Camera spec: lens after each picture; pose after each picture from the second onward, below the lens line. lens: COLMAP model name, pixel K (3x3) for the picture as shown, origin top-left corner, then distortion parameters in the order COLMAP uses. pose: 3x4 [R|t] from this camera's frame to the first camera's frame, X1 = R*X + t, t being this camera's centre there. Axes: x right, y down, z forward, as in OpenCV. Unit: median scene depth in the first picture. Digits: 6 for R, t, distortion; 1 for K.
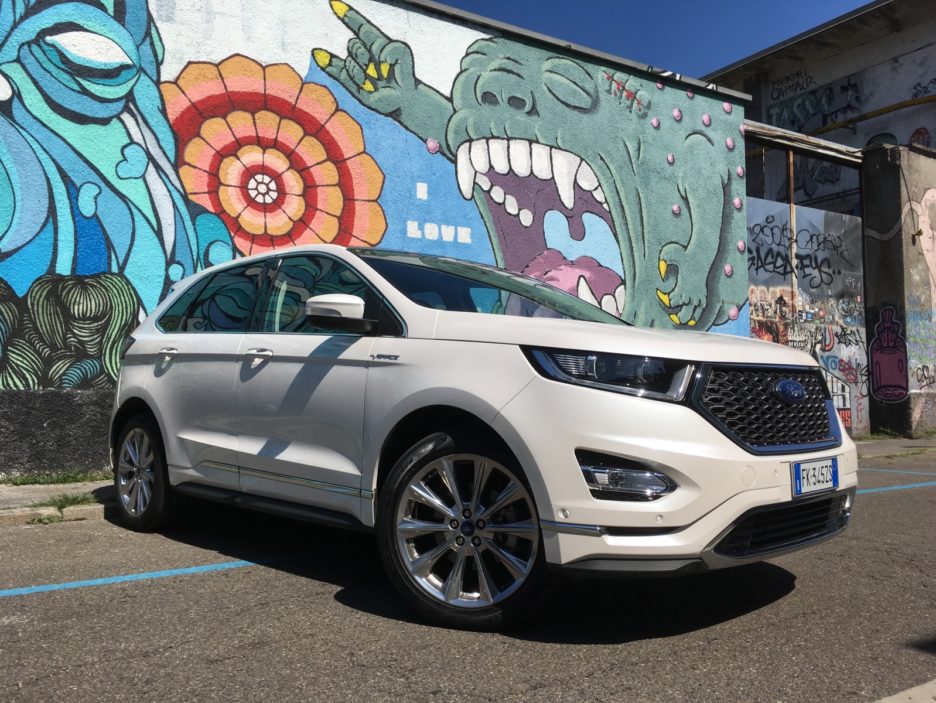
lens RADIAL K [[798.6, 0, 465.3], [0, 798.6, 354.4], [0, 0, 1]] dist [0.083908, -0.122036]
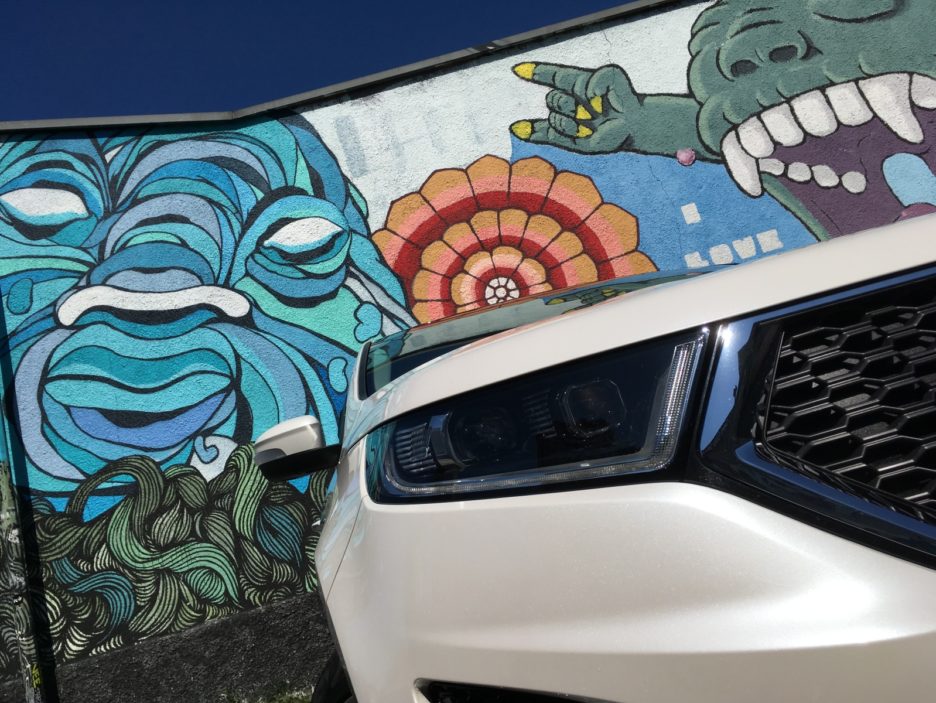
lens RADIAL K [[798.6, 0, 465.9], [0, 798.6, 351.0], [0, 0, 1]] dist [0.083908, -0.122036]
pose [[0.791051, -0.357320, -0.496549, 0.130071], [0.295355, 0.933895, -0.201507, 0.019344], [0.535727, 0.012744, 0.844295, 0.237511]]
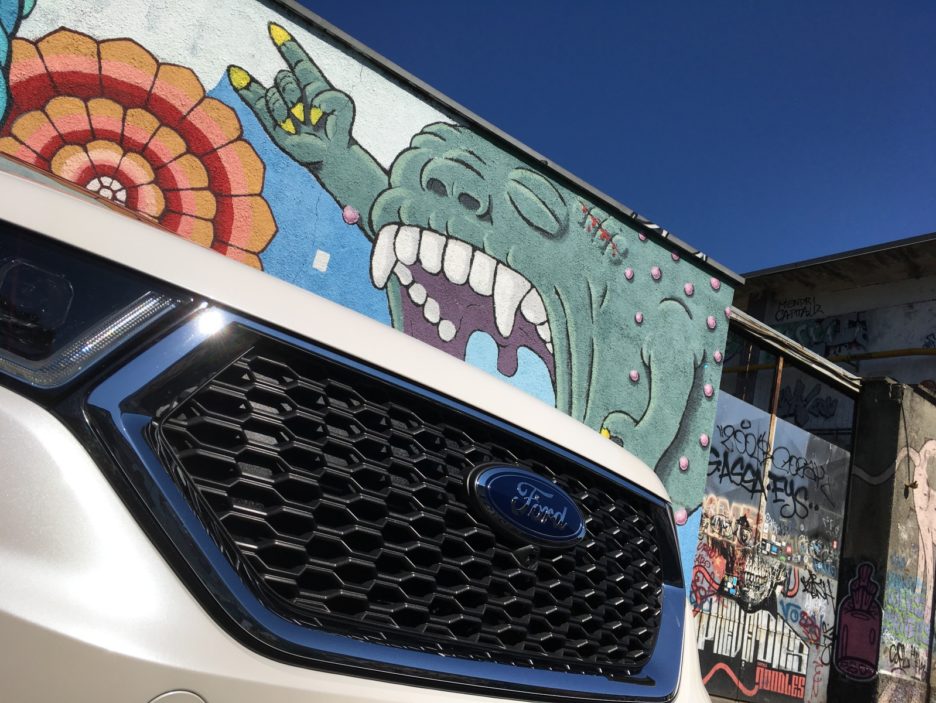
lens RADIAL K [[798.6, 0, 464.8], [0, 798.6, 351.2], [0, 0, 1]] dist [0.083908, -0.122036]
pose [[0.970731, 0.239253, -0.020981, 0.140892], [-0.238120, 0.947371, -0.213979, 0.024578], [-0.031318, 0.212712, 0.976613, 0.248766]]
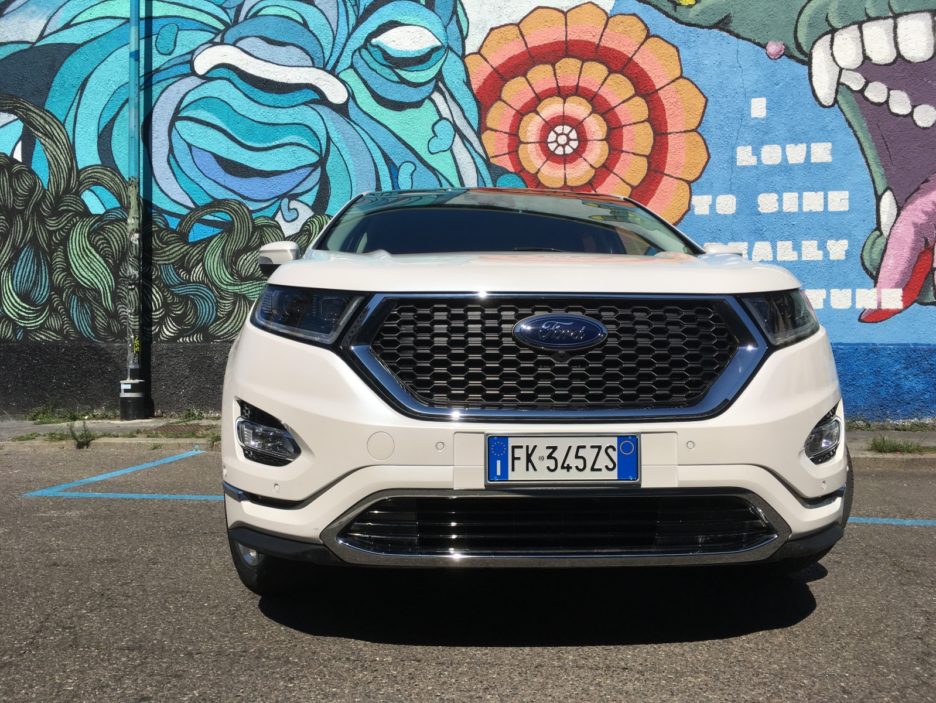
lens RADIAL K [[798.6, 0, 467.1], [0, 798.6, 353.0], [0, 0, 1]] dist [0.083908, -0.122036]
pose [[0.756609, 0.005976, -0.653840, 0.300766], [0.024271, 0.999012, 0.037217, 0.014238], [0.653417, -0.044028, 0.755717, 0.171850]]
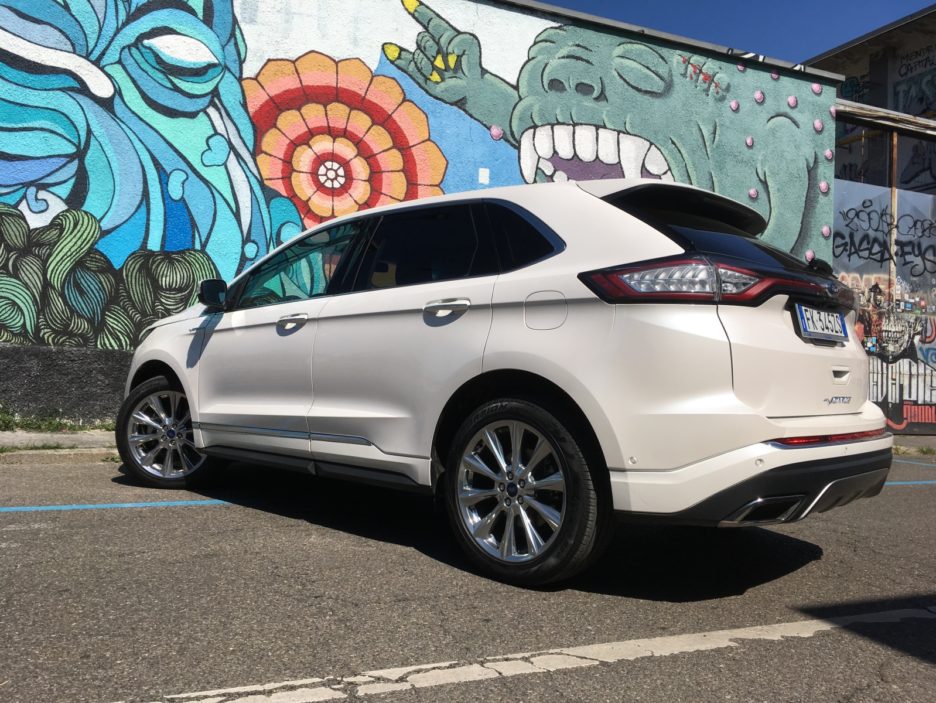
lens RADIAL K [[798.6, 0, 466.2], [0, 798.6, 352.1], [0, 0, 1]] dist [0.083908, -0.122036]
pose [[0.986568, 0.037232, -0.159049, 0.110672], [-0.033612, 0.999112, 0.025386, 0.001155], [0.159853, -0.019699, 0.986944, -0.052197]]
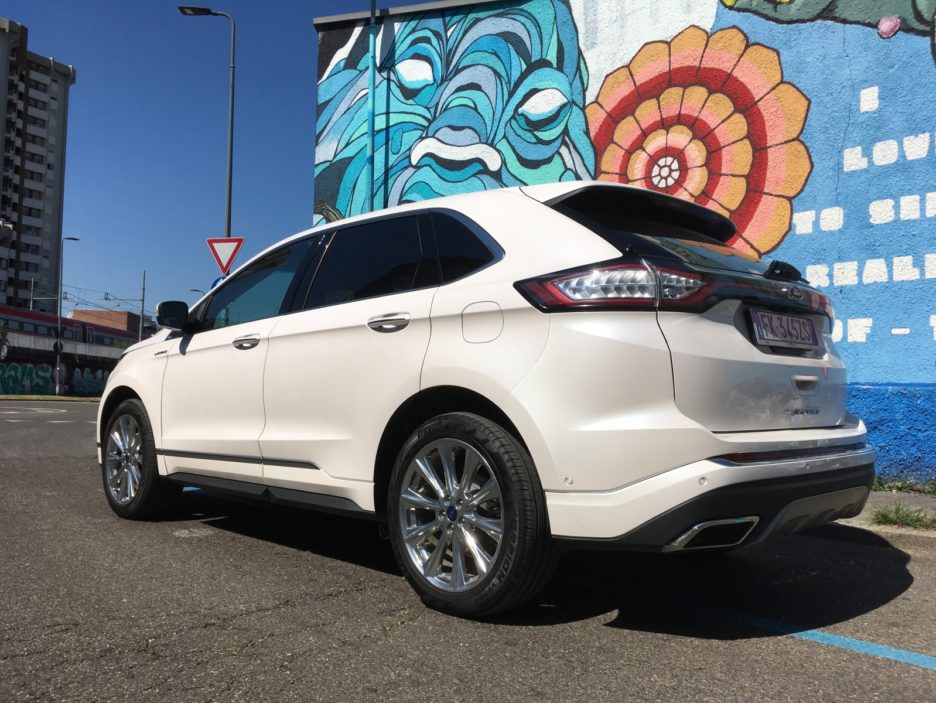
lens RADIAL K [[798.6, 0, 465.2], [0, 798.6, 353.8], [0, 0, 1]] dist [0.083908, -0.122036]
pose [[0.186947, -0.032171, -0.981843, 0.627365], [0.032145, 0.999129, -0.026617, 0.025856], [0.981844, -0.026585, 0.187818, 0.582139]]
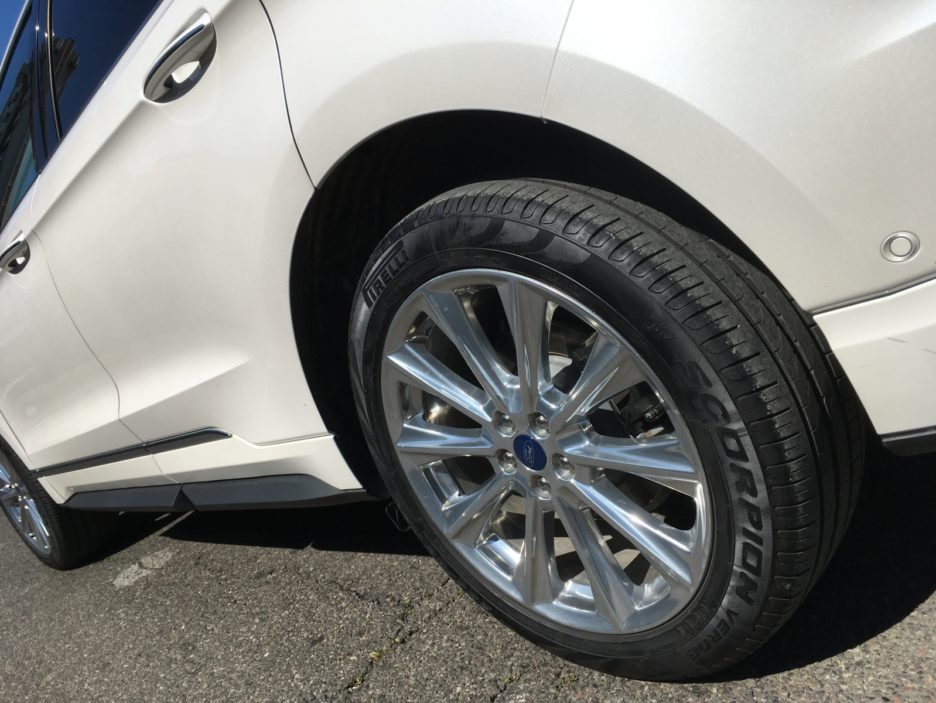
lens RADIAL K [[798.6, 0, 466.6], [0, 798.6, 350.0], [0, 0, 1]] dist [0.083908, -0.122036]
pose [[0.182878, 0.117210, -0.976124, 0.388596], [0.442860, 0.876609, 0.188231, 0.042906], [0.877742, -0.466710, 0.108405, 0.627957]]
